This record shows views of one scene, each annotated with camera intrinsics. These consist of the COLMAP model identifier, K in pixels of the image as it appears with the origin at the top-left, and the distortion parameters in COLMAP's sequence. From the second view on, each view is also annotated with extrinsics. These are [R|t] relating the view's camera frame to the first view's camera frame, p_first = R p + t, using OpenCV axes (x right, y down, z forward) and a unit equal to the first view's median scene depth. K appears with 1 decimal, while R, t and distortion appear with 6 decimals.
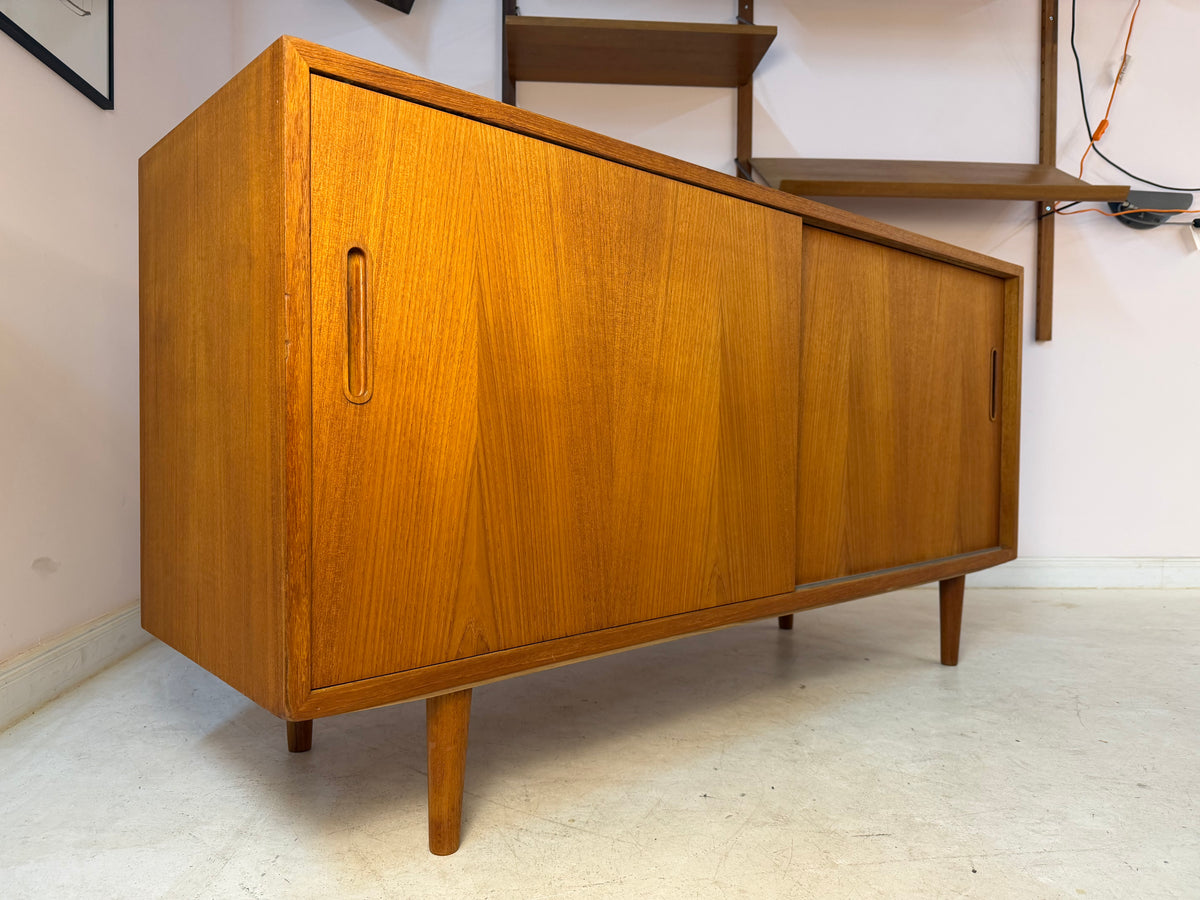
lens RADIAL K [[848.0, 0, 594.5], [0, 848.0, 455.3], [0, 0, 1]] dist [0.057116, -0.071748]
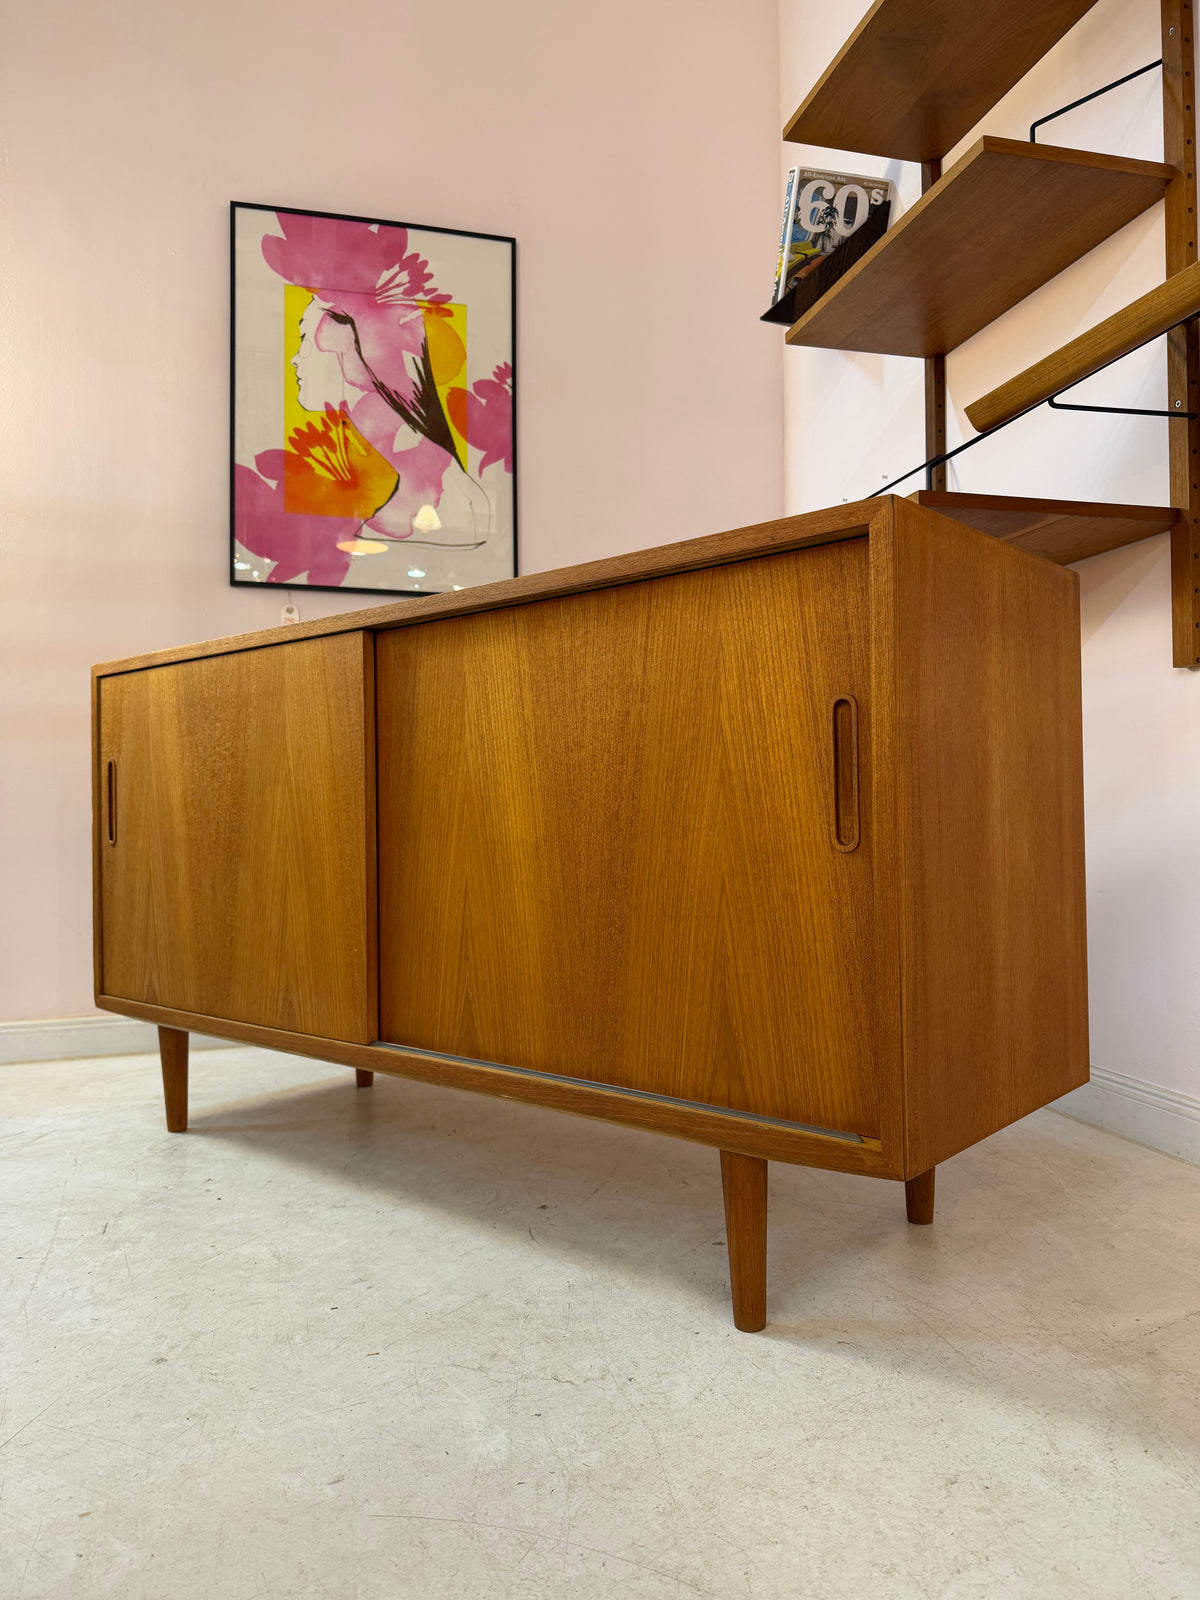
lens RADIAL K [[1121.6, 0, 600.0], [0, 1121.6, 800.0], [0, 0, 1]] dist [0.105099, -0.158935]
pose [[0.176678, -0.027117, -0.983895, 1.881994], [-0.009264, 0.999530, -0.029212, -0.081528], [0.984225, 0.014276, 0.176344, 1.329984]]
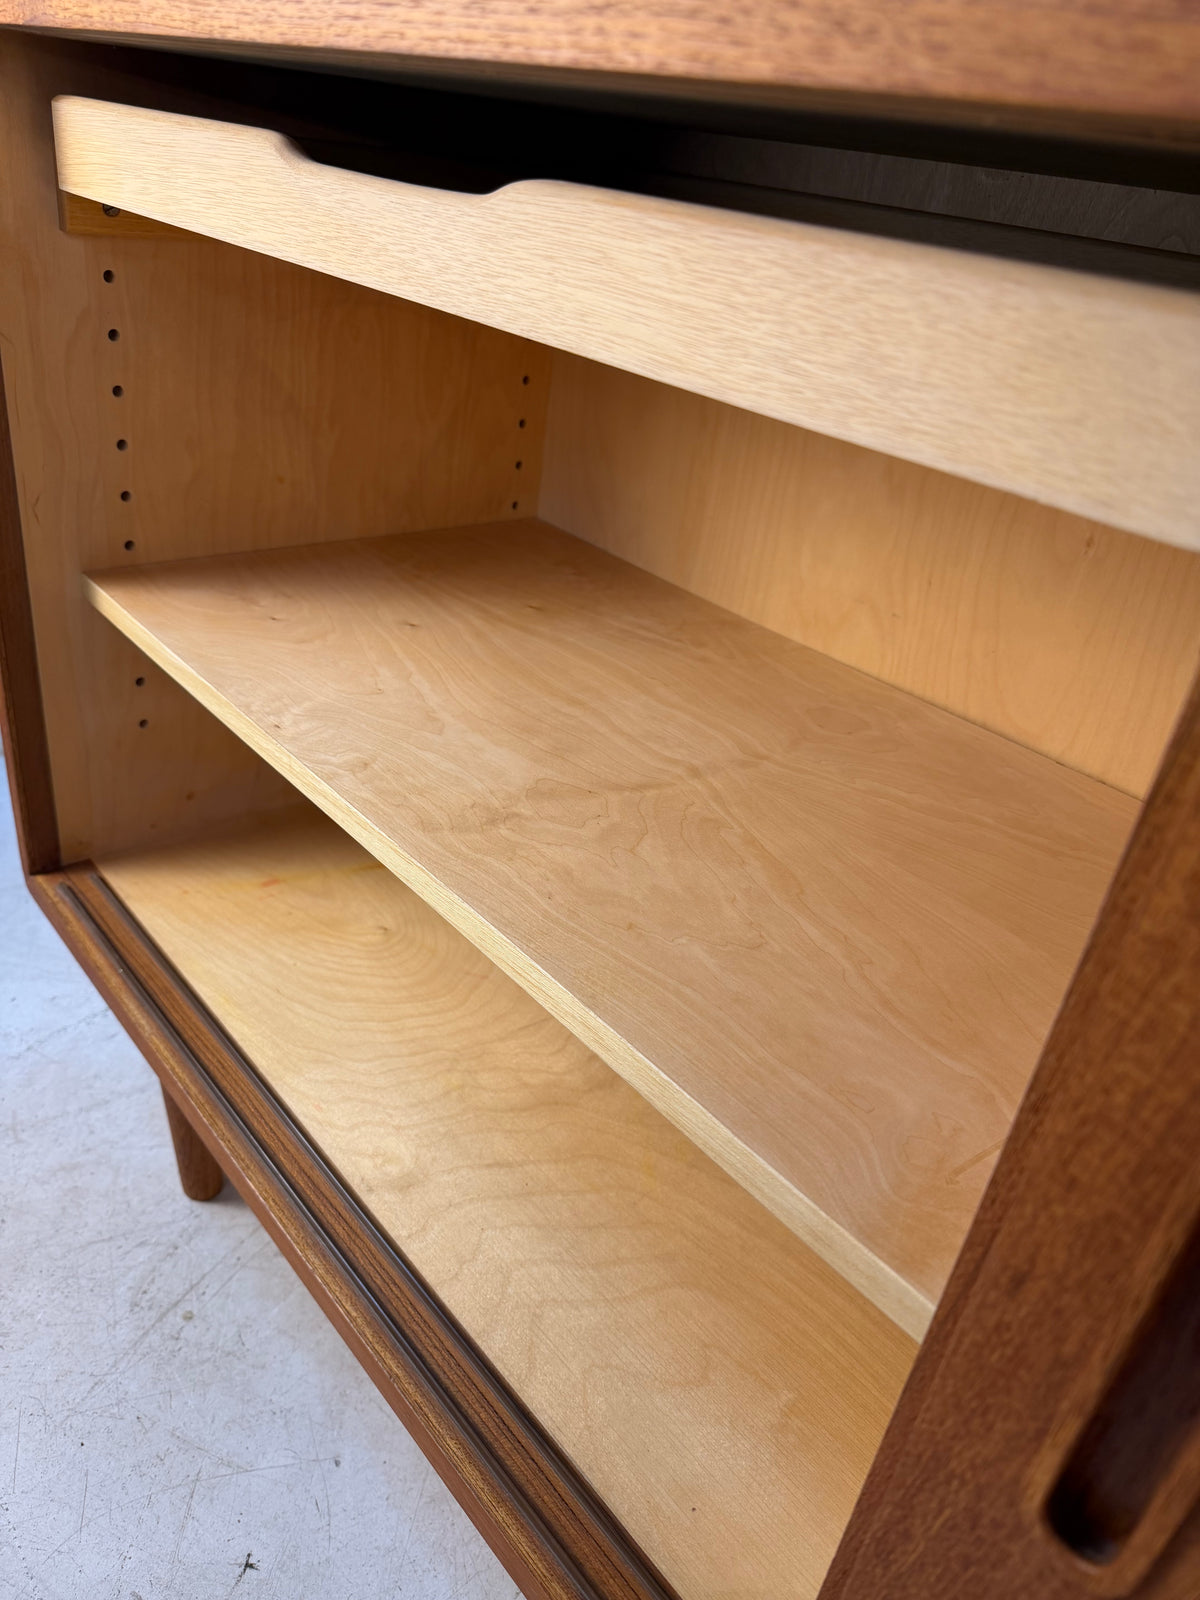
lens RADIAL K [[1150.7, 0, 605.4], [0, 1150.7, 798.7], [0, 0, 1]] dist [0.010034, -0.013872]
pose [[0.053205, 0.490493, -0.869819, 0.527154], [-0.150745, 0.865016, 0.478564, -0.337141], [0.987140, 0.105659, 0.119963, 1.152153]]
